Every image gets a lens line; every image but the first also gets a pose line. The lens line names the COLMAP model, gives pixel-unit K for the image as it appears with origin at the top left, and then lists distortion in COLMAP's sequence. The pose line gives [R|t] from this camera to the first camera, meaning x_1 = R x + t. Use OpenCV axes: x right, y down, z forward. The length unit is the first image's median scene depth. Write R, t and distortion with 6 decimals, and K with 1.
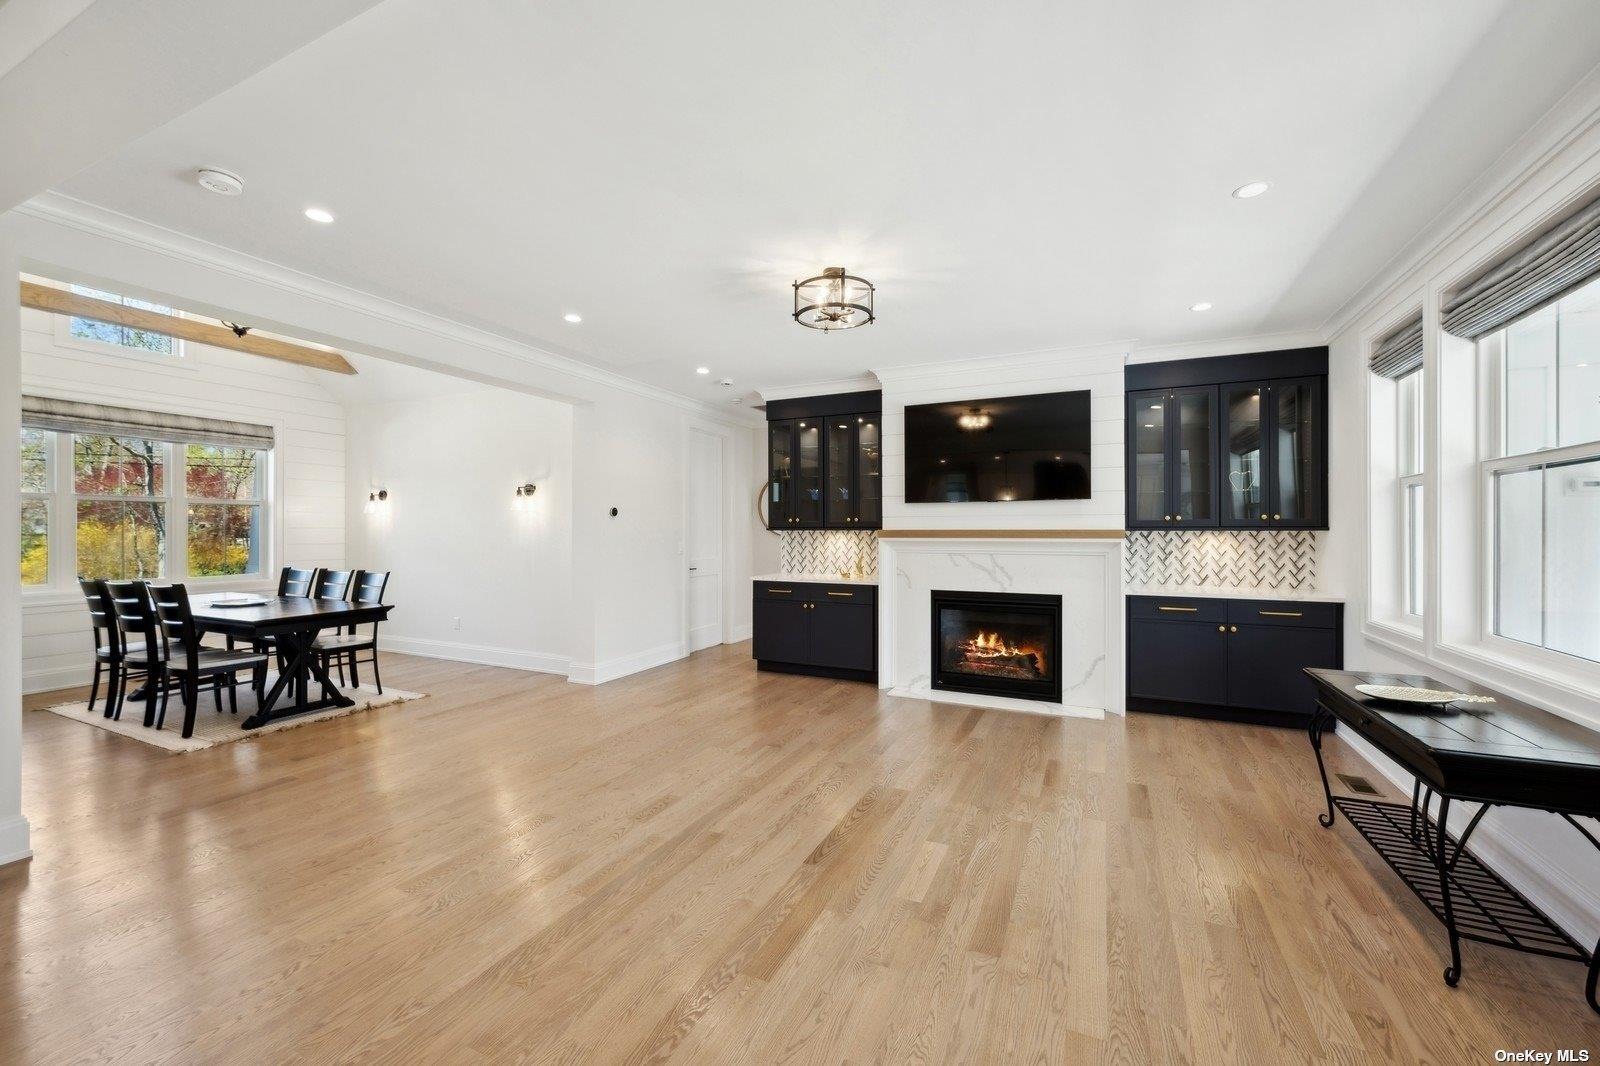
lens RADIAL K [[662.4, 0, 796.9], [0, 662.4, 528.0], [0, 0, 1]] dist [0.001490, 0.000390]
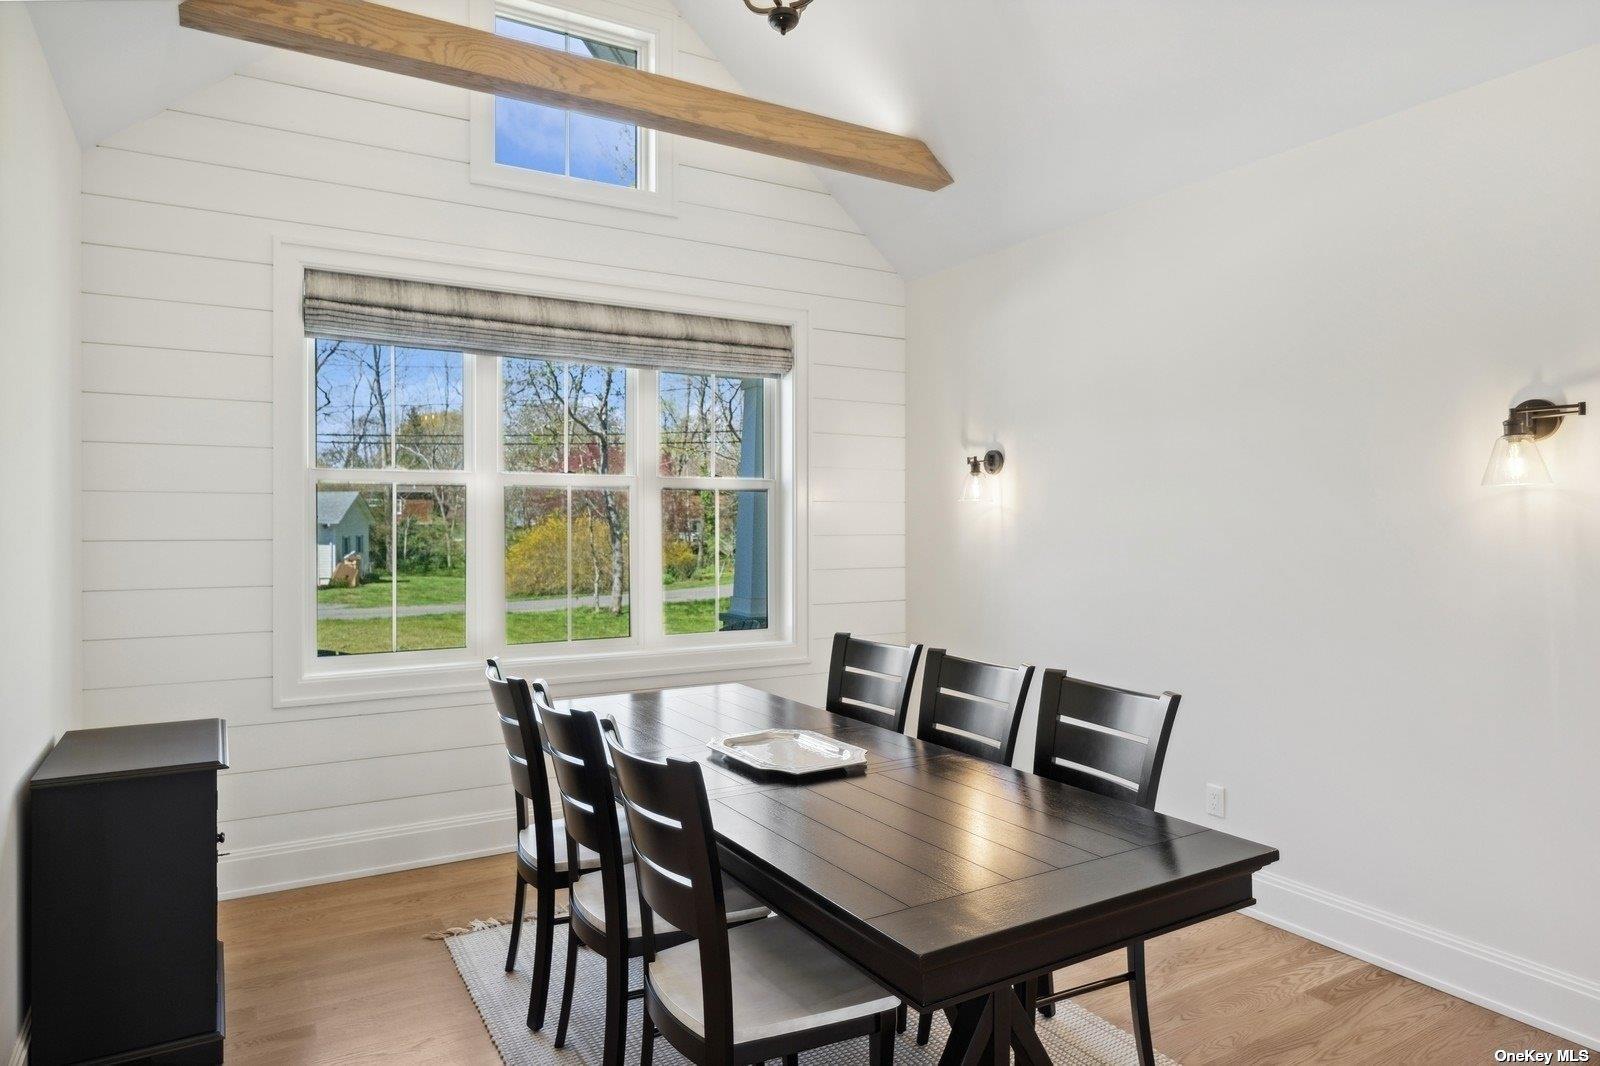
lens RADIAL K [[979.1, 0, 796.5], [0, 979.1, 527.6], [0, 0, 1]] dist [0.001231, 0.000358]
pose [[0.836911, 0.001992, -0.547336, -0.415334], [0.003499, 0.999953, 0.008990, -0.012786], [0.547328, -0.009439, 0.836865, 0.422673]]
